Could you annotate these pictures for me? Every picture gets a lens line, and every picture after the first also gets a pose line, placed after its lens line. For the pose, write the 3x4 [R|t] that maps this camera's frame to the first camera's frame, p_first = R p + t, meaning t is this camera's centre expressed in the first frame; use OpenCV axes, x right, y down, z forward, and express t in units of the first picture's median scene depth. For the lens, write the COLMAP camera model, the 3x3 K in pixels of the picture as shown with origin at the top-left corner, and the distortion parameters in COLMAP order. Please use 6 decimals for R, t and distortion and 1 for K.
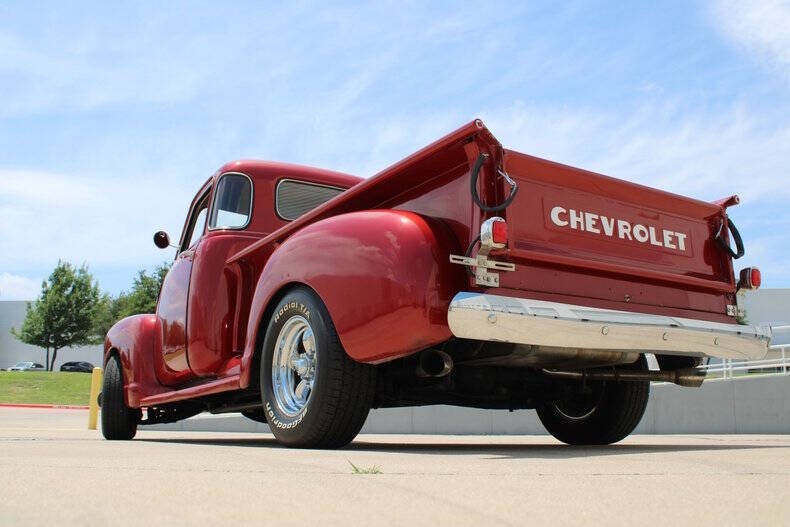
lens RADIAL K [[760.9, 0, 332.5], [0, 760.9, 263.7], [0, 0, 1]] dist [-0.004604, -0.003089]
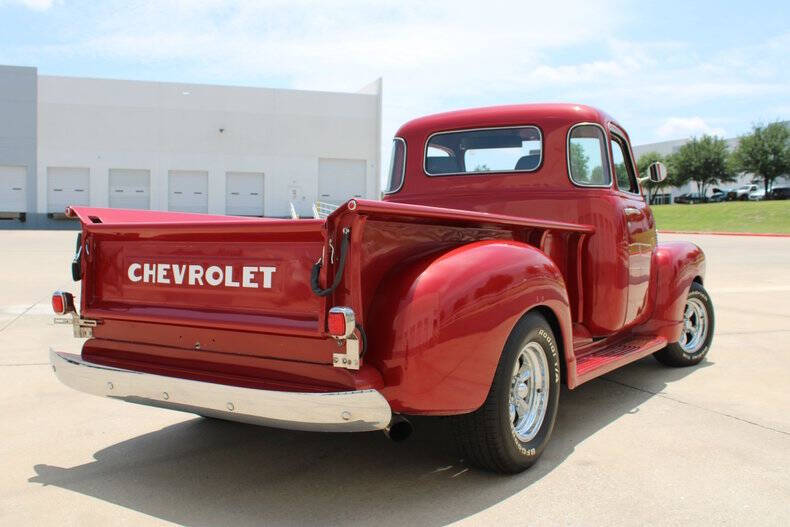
lens RADIAL K [[771.1, 0, 397.2], [0, 771.1, 266.9], [0, 0, 1]] dist [-0.136957, 0.152163]
pose [[0.467791, 0.020831, -0.883594, 1.352674], [0.194389, 0.972818, 0.125847, -0.126397], [0.862198, -0.230631, 0.451026, 0.784157]]
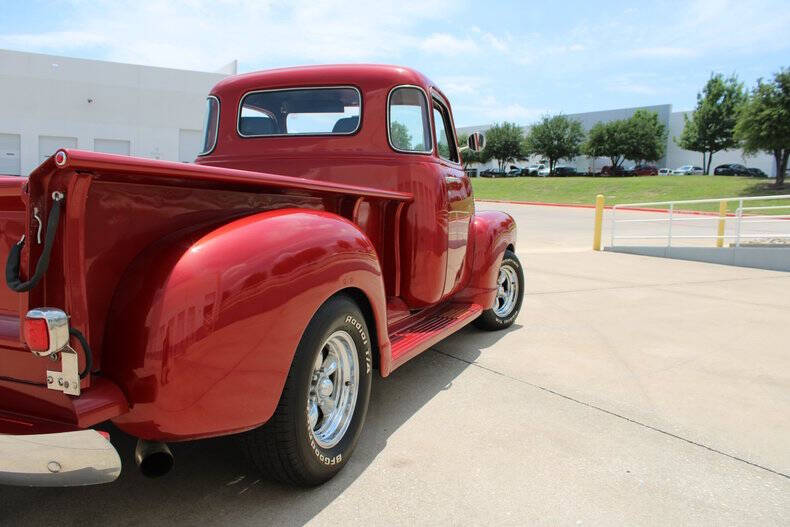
lens RADIAL K [[642.9, 0, 385.3], [0, 642.9, 264.4], [0, 0, 1]] dist [-0.152176, 0.084388]
pose [[0.638153, 0.075274, -0.766221, 1.100444], [0.150422, 0.963840, 0.219969, -0.085461], [0.755072, -0.255631, 0.603754, 1.015738]]
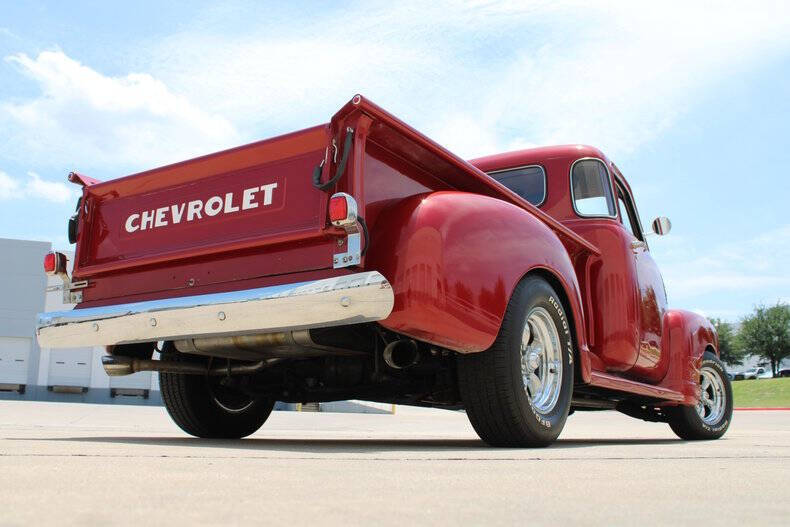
lens RADIAL K [[774.1, 0, 395.2], [0, 774.1, 282.3], [0, 0, 1]] dist [-0.122210, 0.104134]
pose [[0.461695, -0.177197, -0.869160, 1.301584], [0.188786, 0.977025, -0.098905, 0.182290], [0.866717, -0.118421, 0.484539, 0.743110]]
